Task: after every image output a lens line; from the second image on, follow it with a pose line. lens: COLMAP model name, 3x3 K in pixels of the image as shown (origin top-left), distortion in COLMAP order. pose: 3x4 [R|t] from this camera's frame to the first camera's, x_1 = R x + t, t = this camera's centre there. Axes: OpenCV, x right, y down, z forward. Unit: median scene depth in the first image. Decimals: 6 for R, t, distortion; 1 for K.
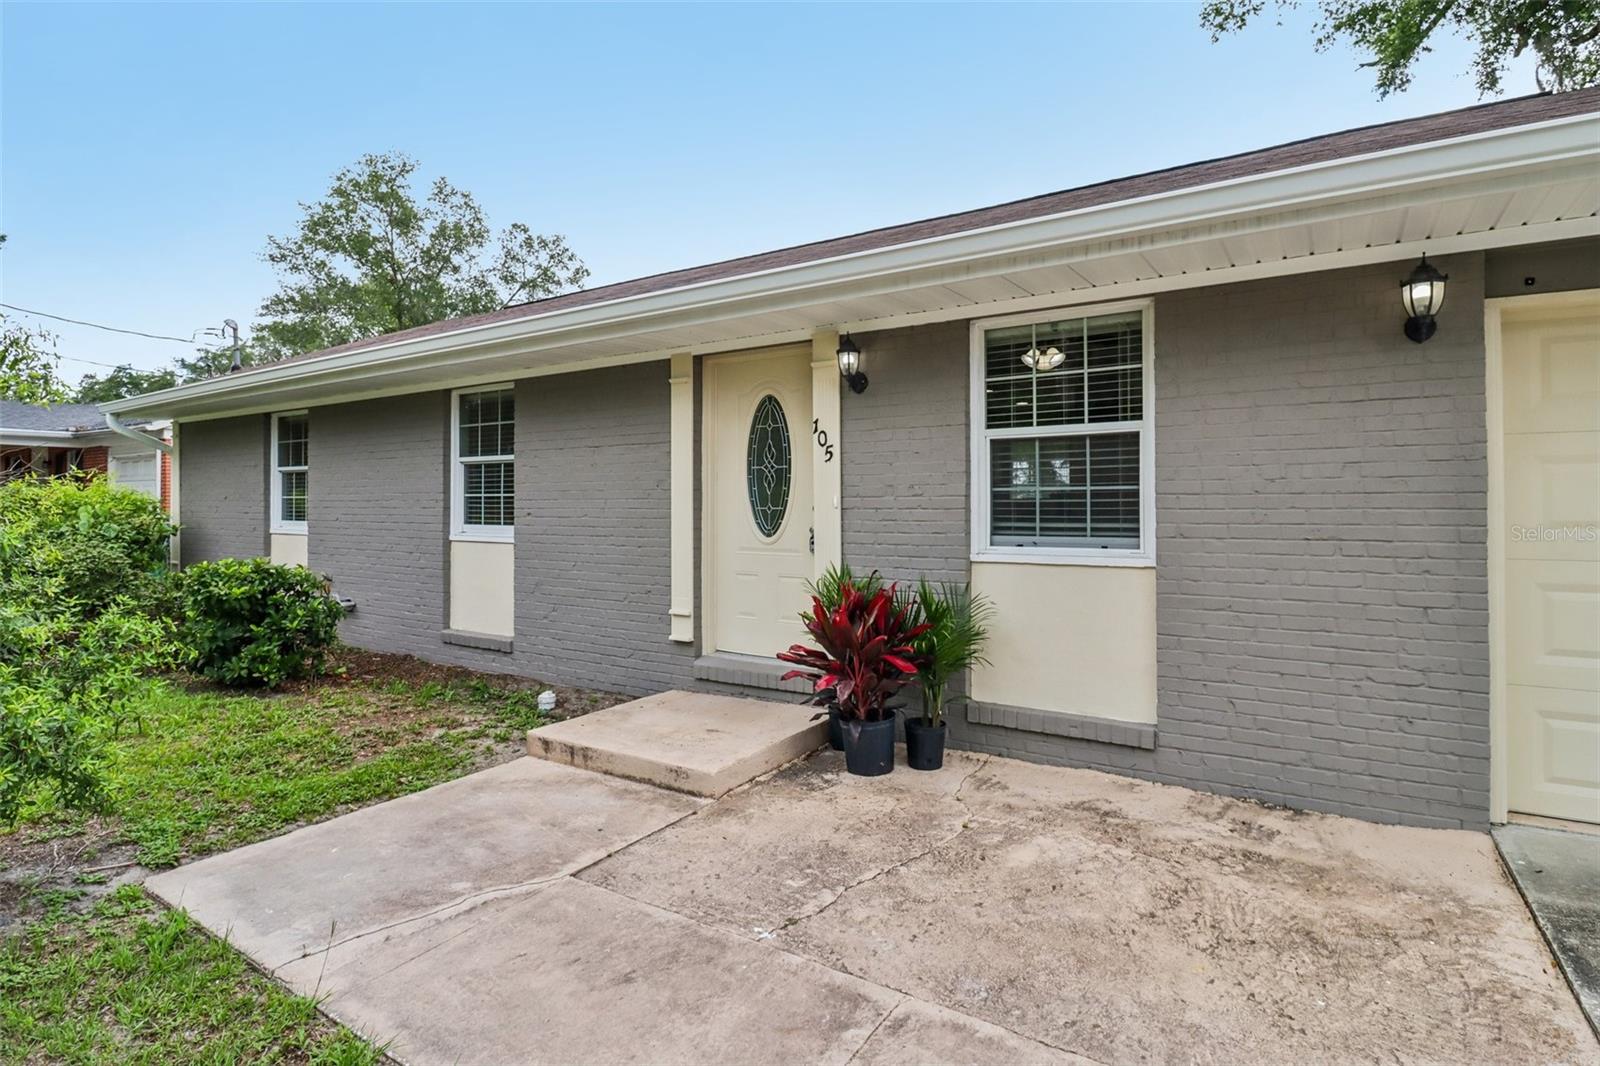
lens RADIAL K [[824.4, 0, 797.7], [0, 824.4, 495.1], [0, 0, 1]] dist [-0.001932, -0.000243]
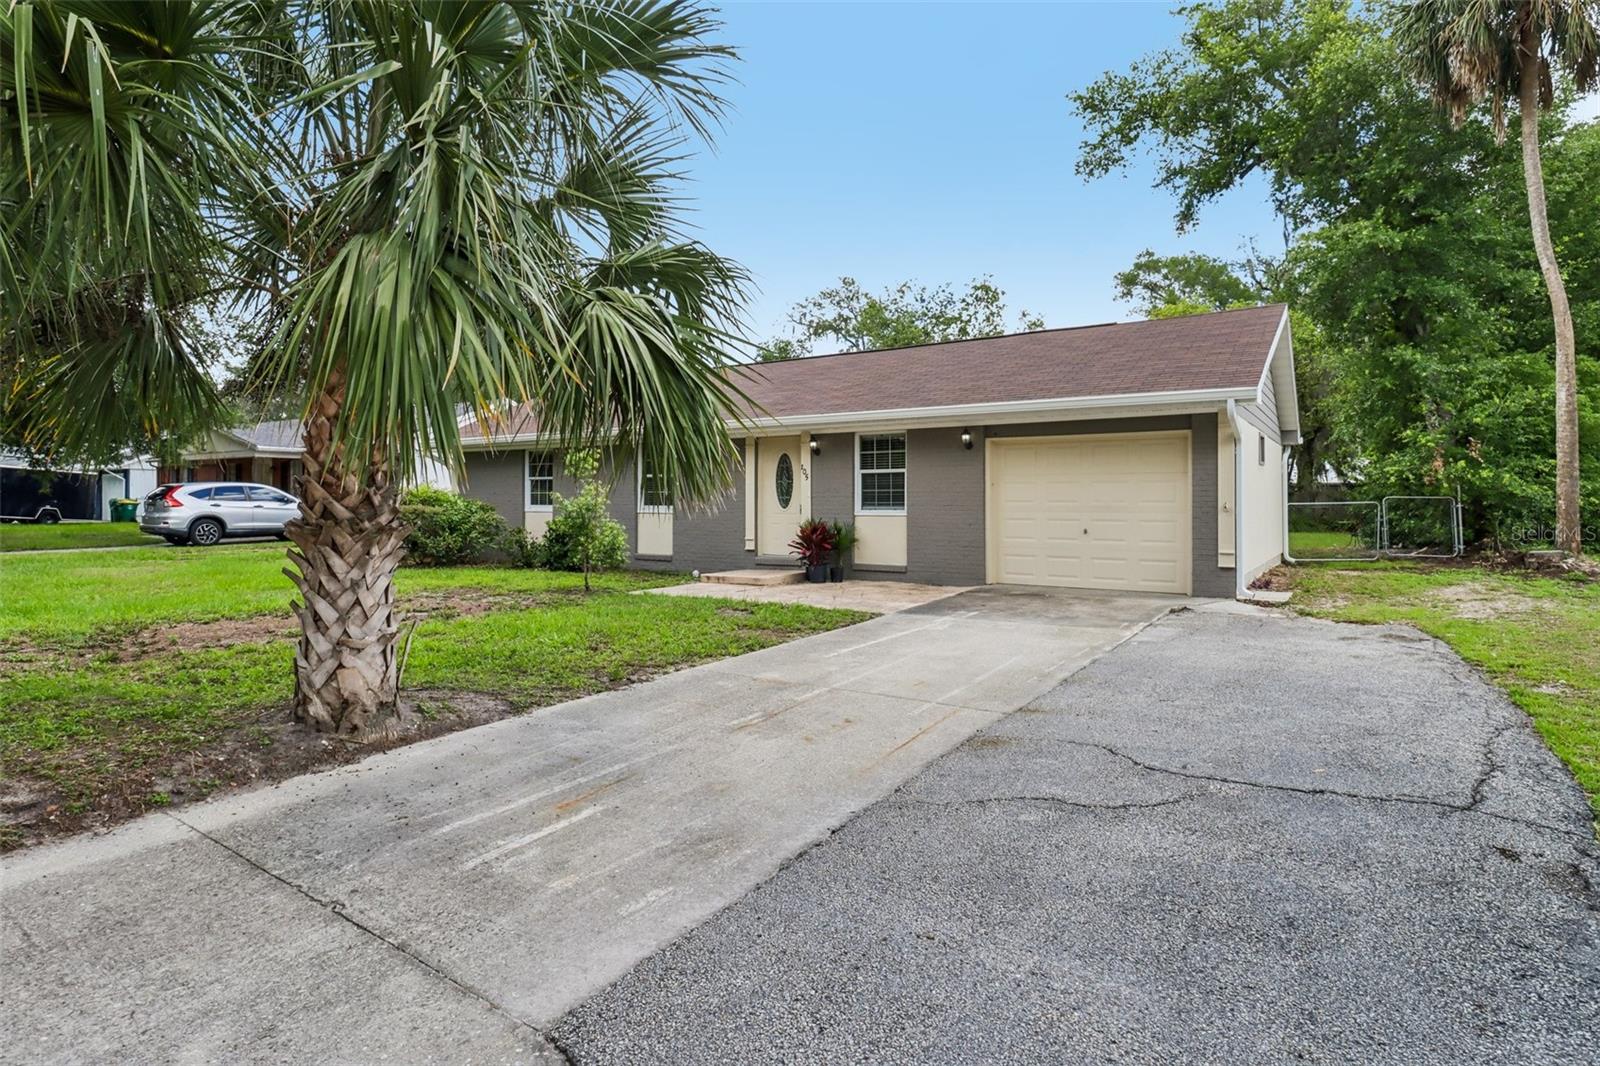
lens RADIAL K [[859.3, 0, 796.9], [0, 859.3, 504.5], [0, 0, 1]] dist [-0.000207, -0.000521]
pose [[0.999944, 0.002731, -0.010268, 0.038215], [-0.002600, 0.999915, 0.012766, 0.003733], [0.010302, -0.012738, 0.999866, -2.010355]]
